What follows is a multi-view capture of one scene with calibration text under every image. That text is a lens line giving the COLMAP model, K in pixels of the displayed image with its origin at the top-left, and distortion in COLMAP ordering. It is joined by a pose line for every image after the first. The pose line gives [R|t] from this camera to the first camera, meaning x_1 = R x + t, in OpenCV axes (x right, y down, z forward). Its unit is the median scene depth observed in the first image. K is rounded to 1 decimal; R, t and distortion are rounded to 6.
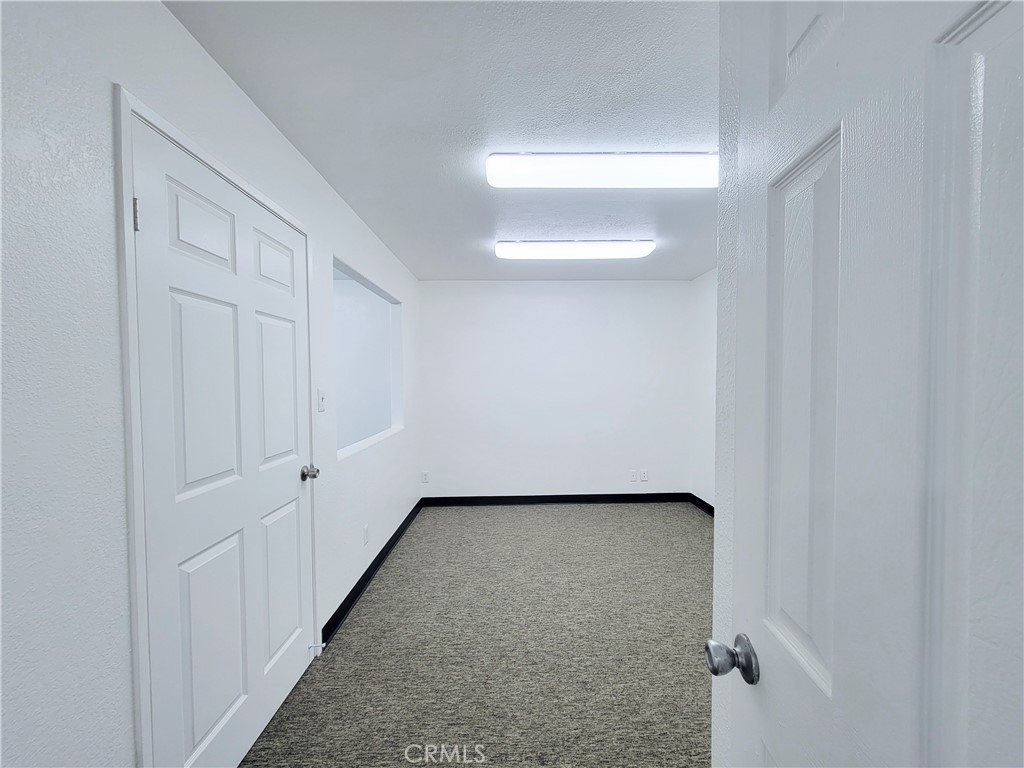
lens RADIAL K [[420.3, 0, 517.9], [0, 420.3, 389.9], [0, 0, 1]] dist [0.001724, 0.000177]
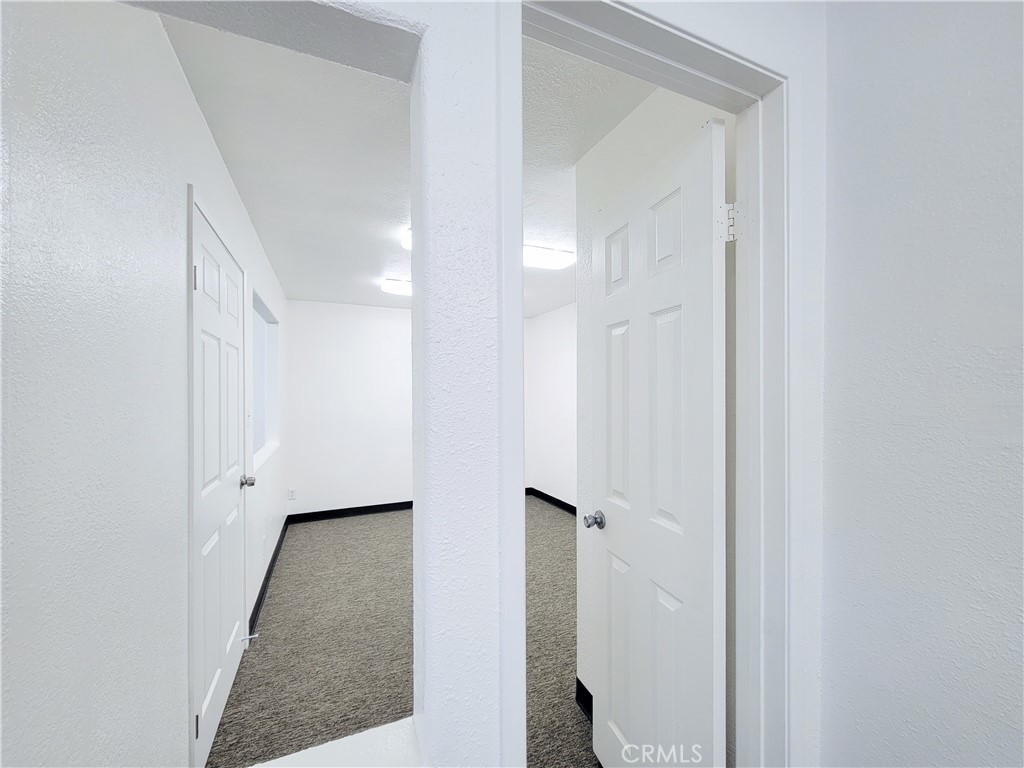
lens RADIAL K [[420.3, 0, 517.9], [0, 420.3, 389.9], [0, 0, 1]] dist [0.001724, 0.000177]
pose [[0.922062, 0.004065, 0.387020, -0.170074], [0.009893, 0.999371, -0.034065, -0.002633], [-0.386915, 0.035239, 0.921442, -0.217499]]
